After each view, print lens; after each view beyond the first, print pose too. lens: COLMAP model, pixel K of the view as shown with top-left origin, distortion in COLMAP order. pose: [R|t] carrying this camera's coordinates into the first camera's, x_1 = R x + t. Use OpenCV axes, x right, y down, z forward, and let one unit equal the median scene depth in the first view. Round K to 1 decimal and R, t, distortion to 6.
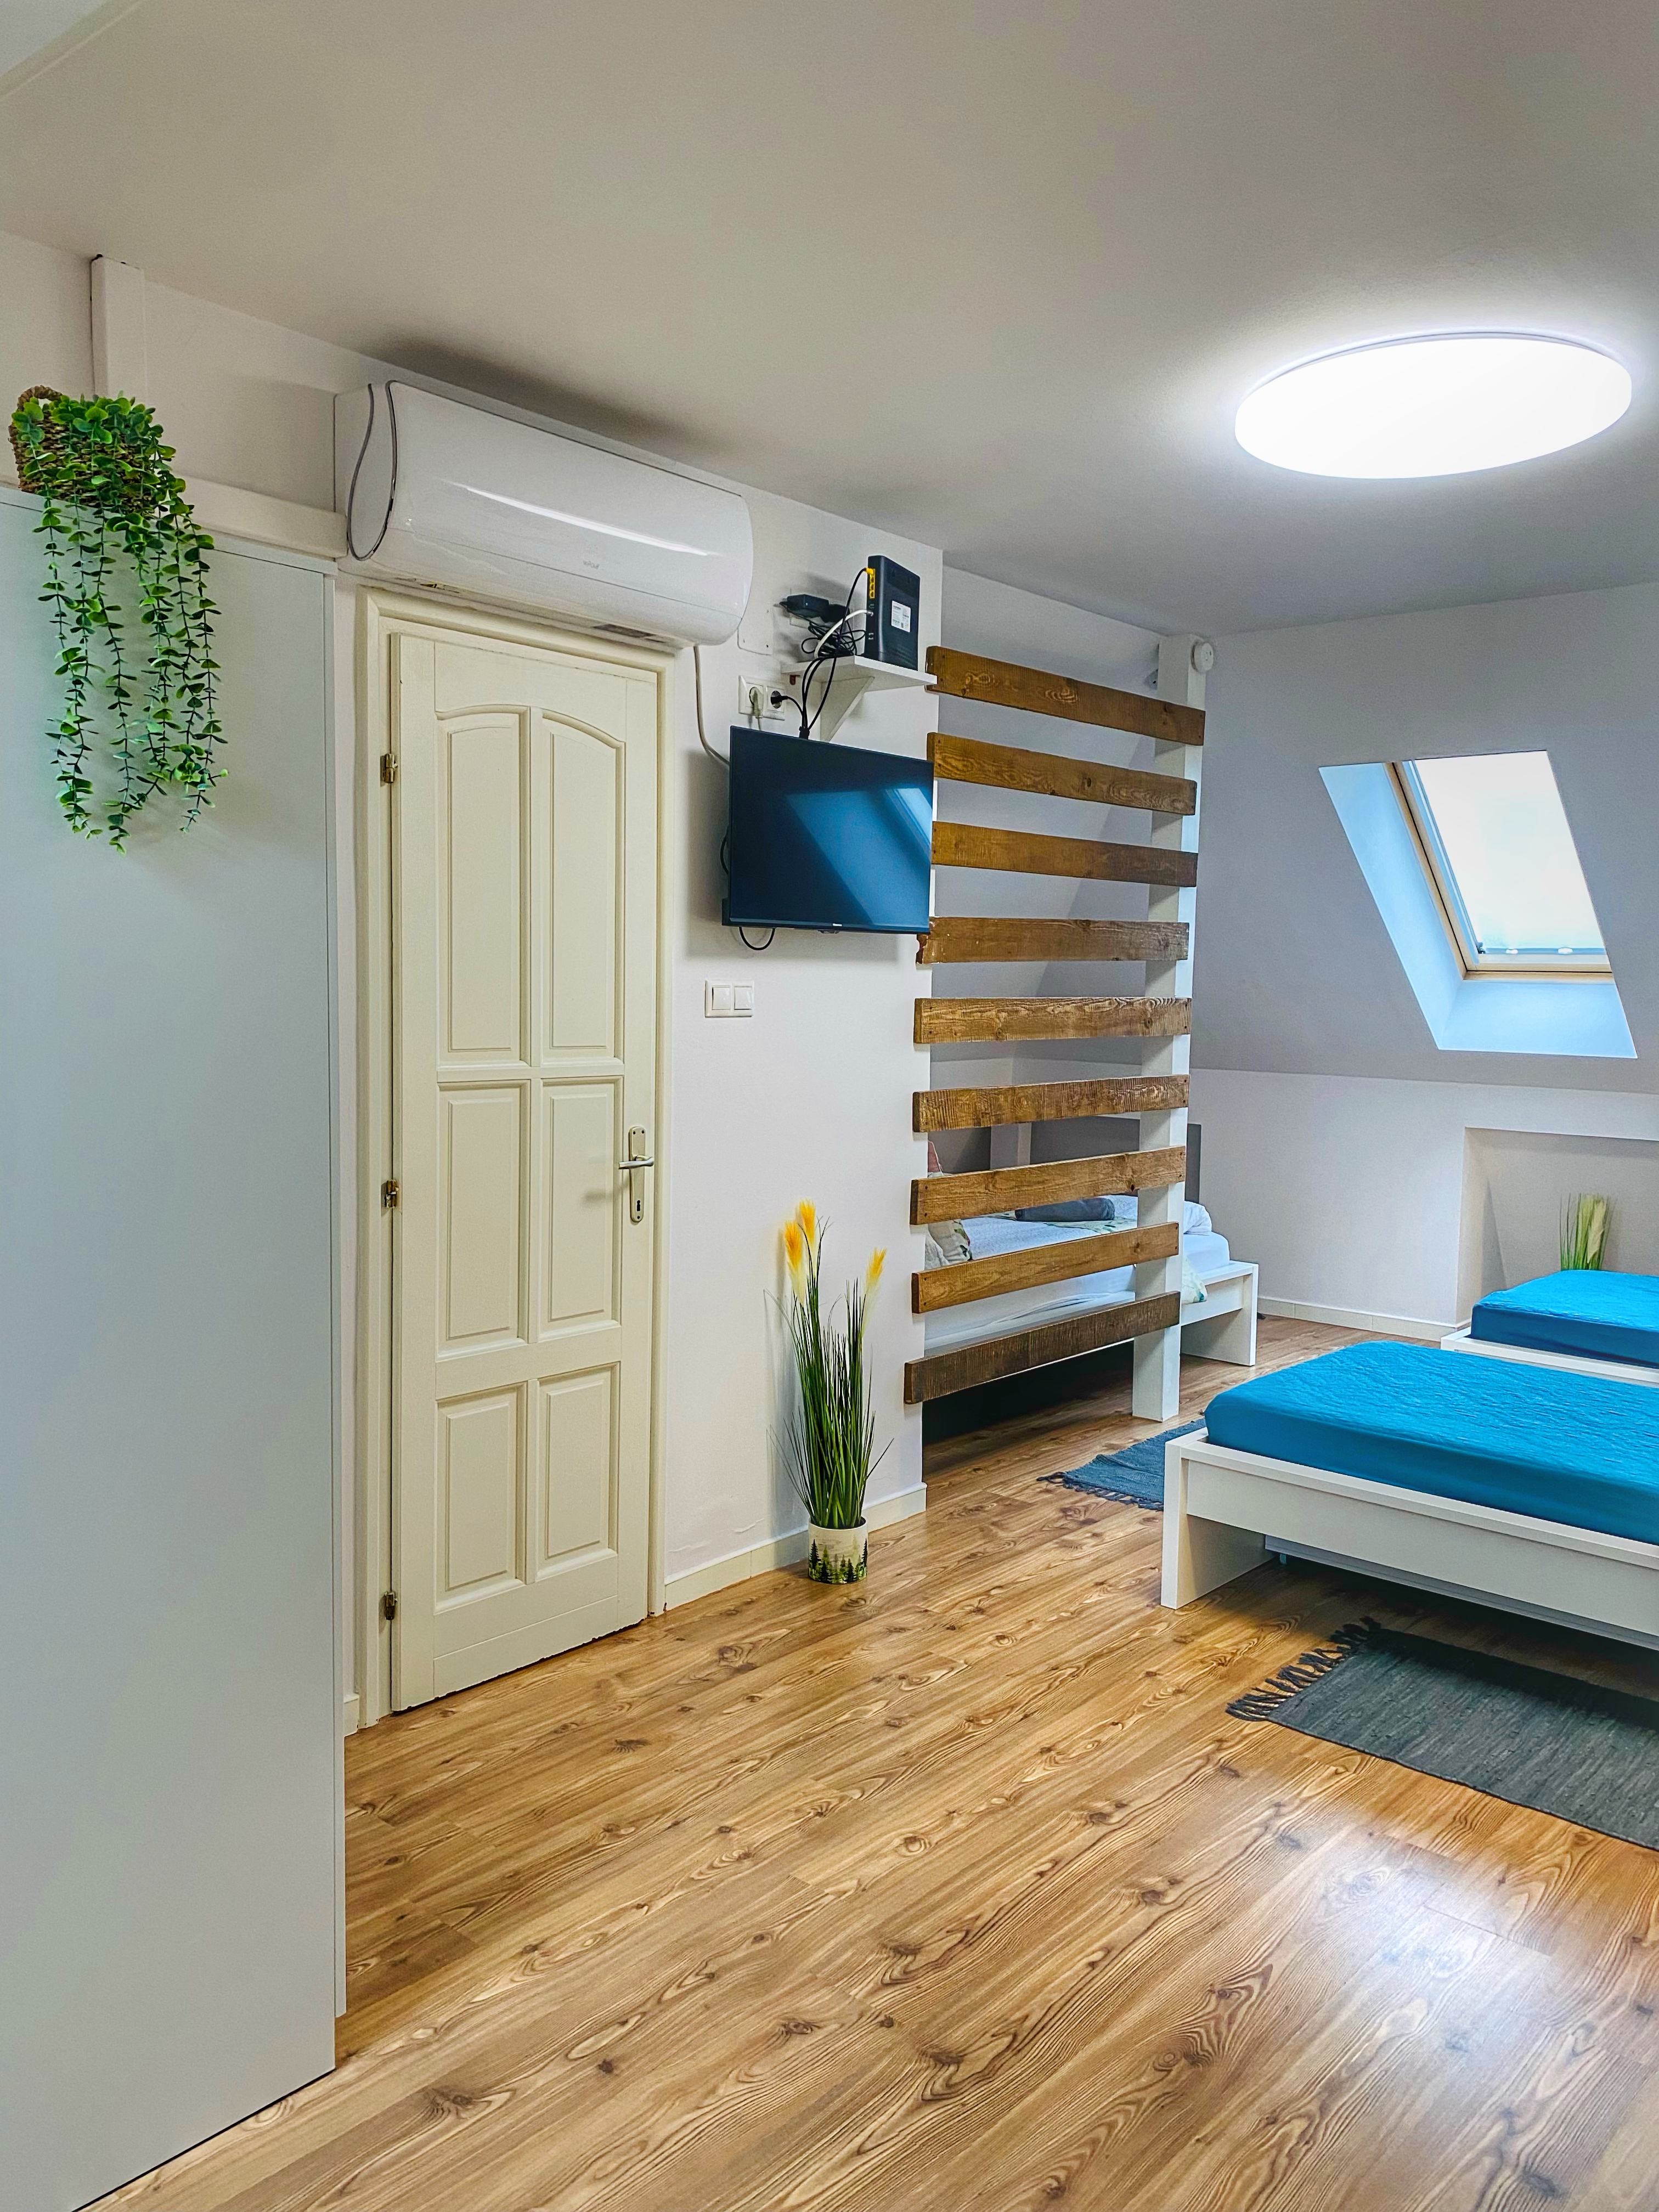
lens RADIAL K [[1668.4, 0, 836.3], [0, 1668.4, 1105.9], [0, 0, 1]] dist [0.009698, -0.008386]
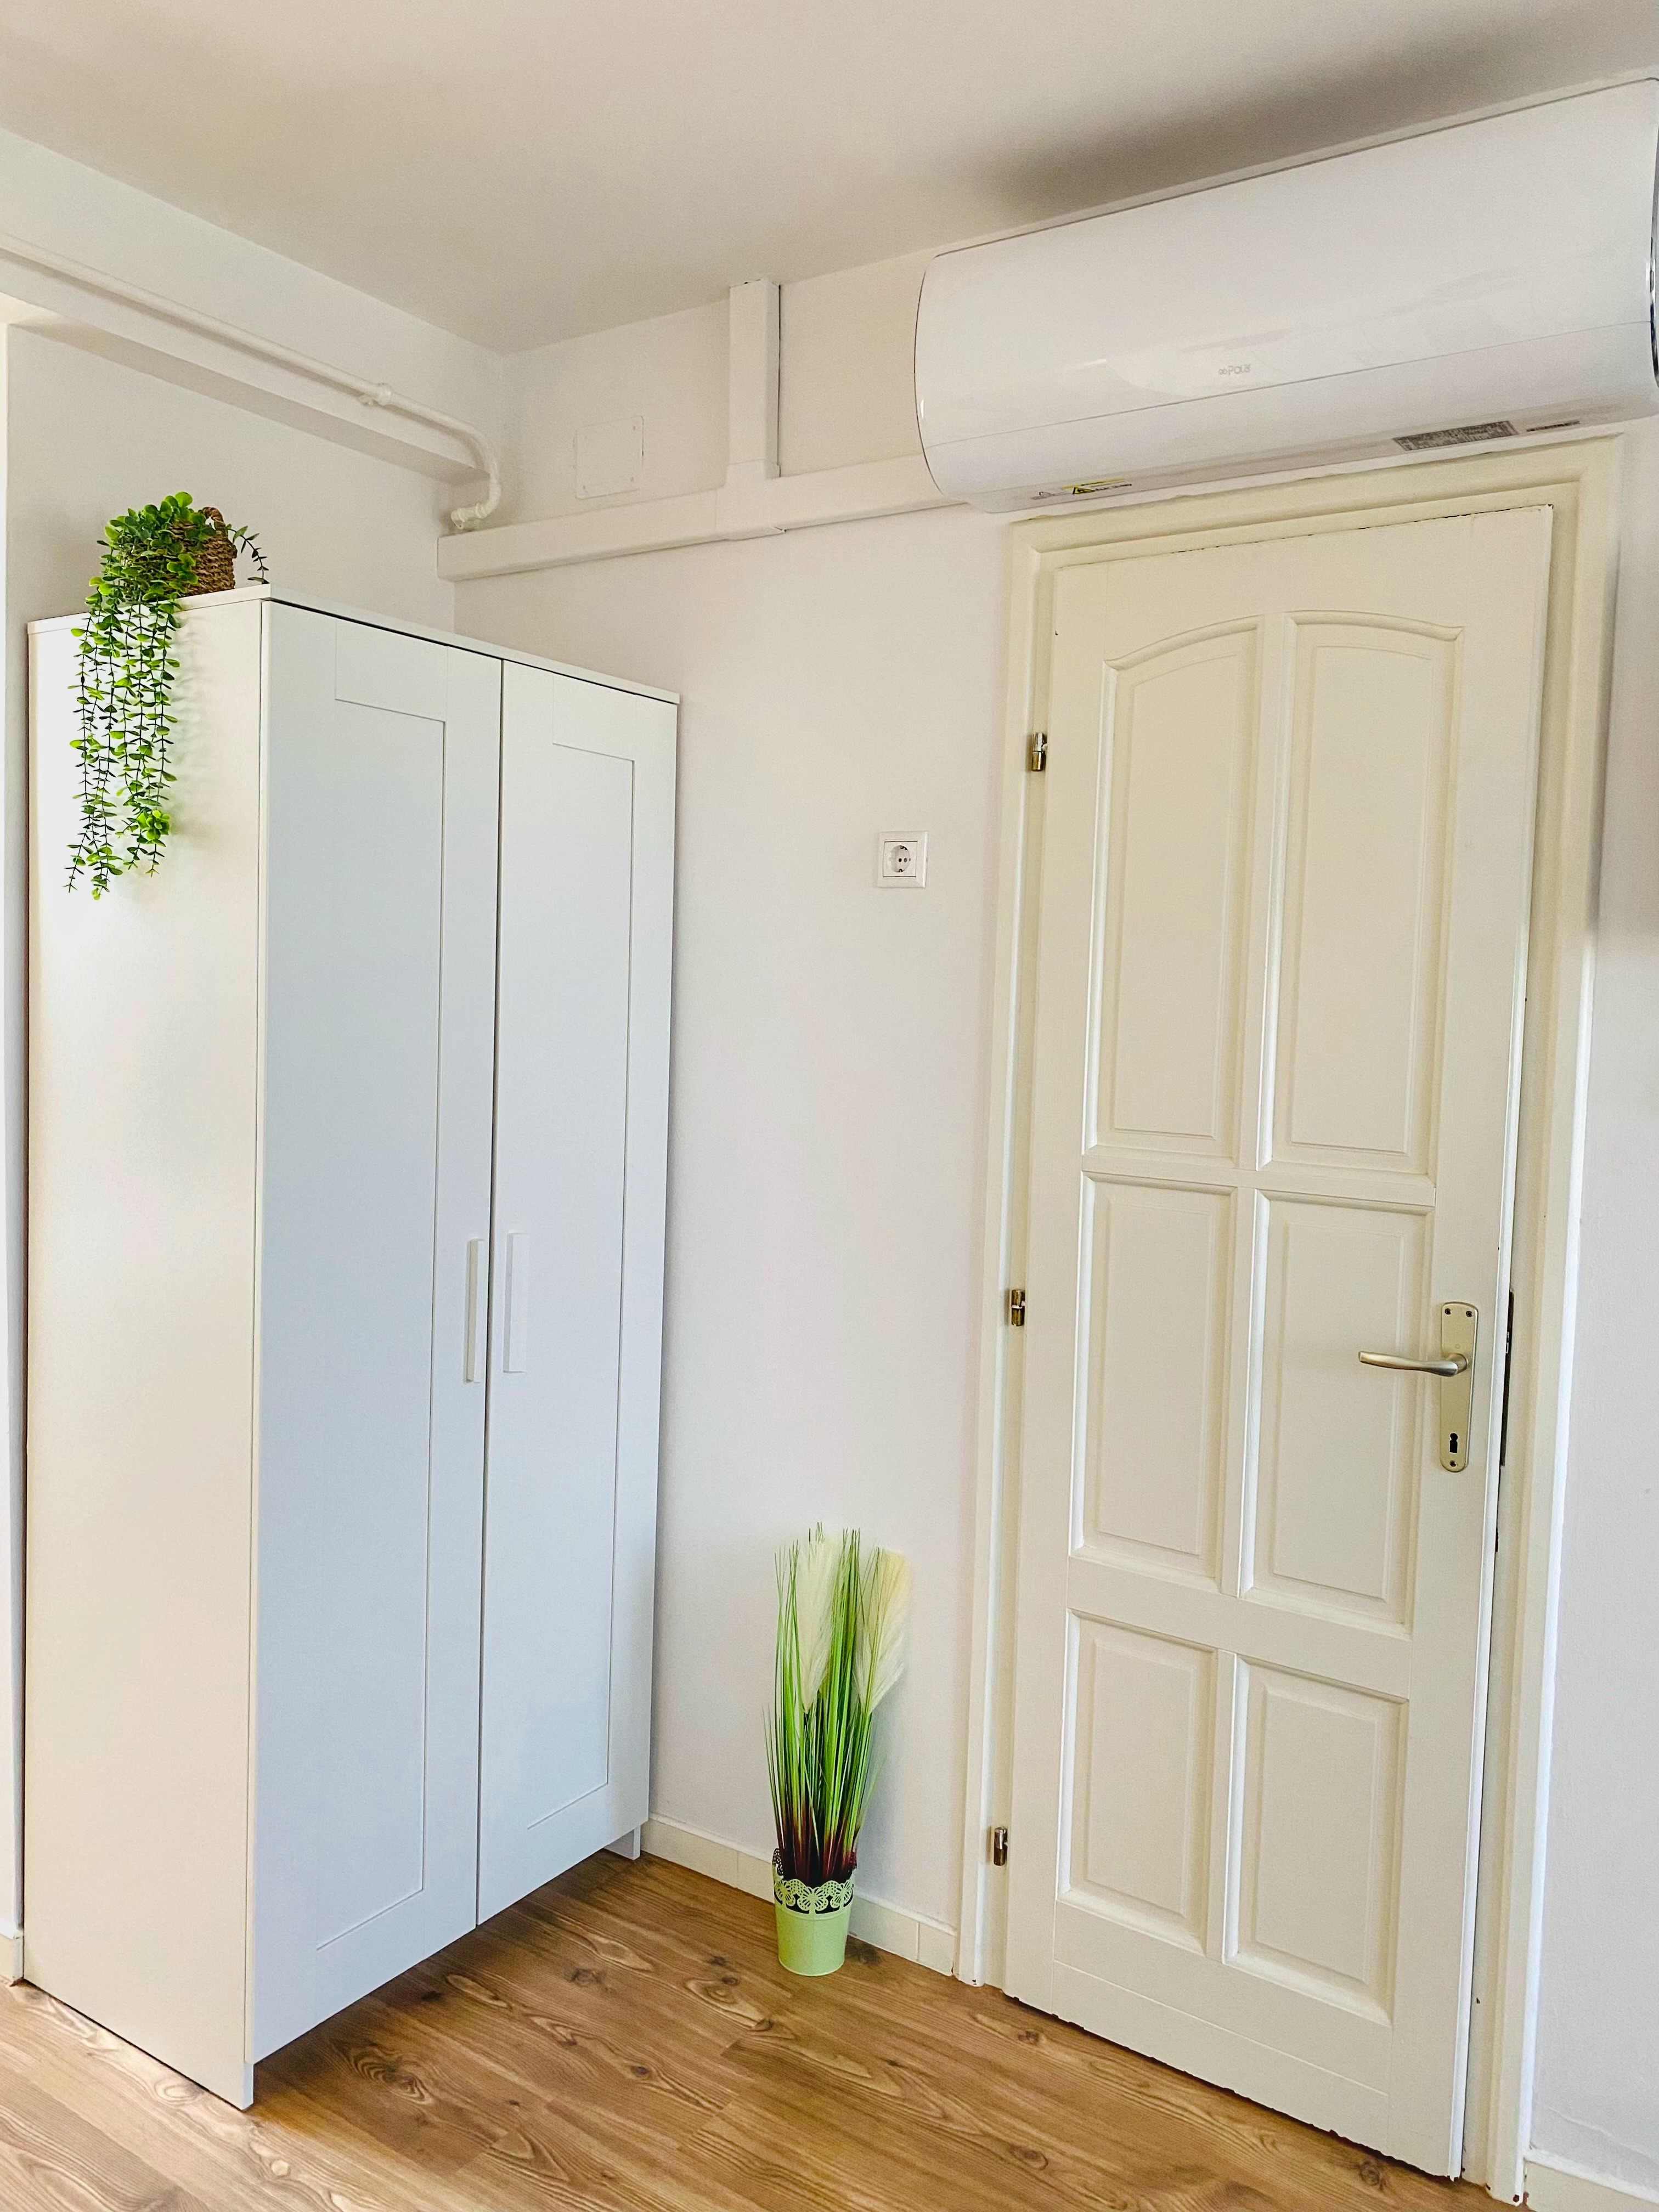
lens RADIAL K [[1668.4, 0, 829.2], [0, 1668.4, 1098.5], [0, 0, 1]] dist [0.009698, -0.008386]
pose [[0.116089, 0.052683, -0.991841, 0.445265], [-0.108930, 0.993244, 0.040008, -0.060169], [0.987247, 0.103397, 0.121043, 0.764563]]
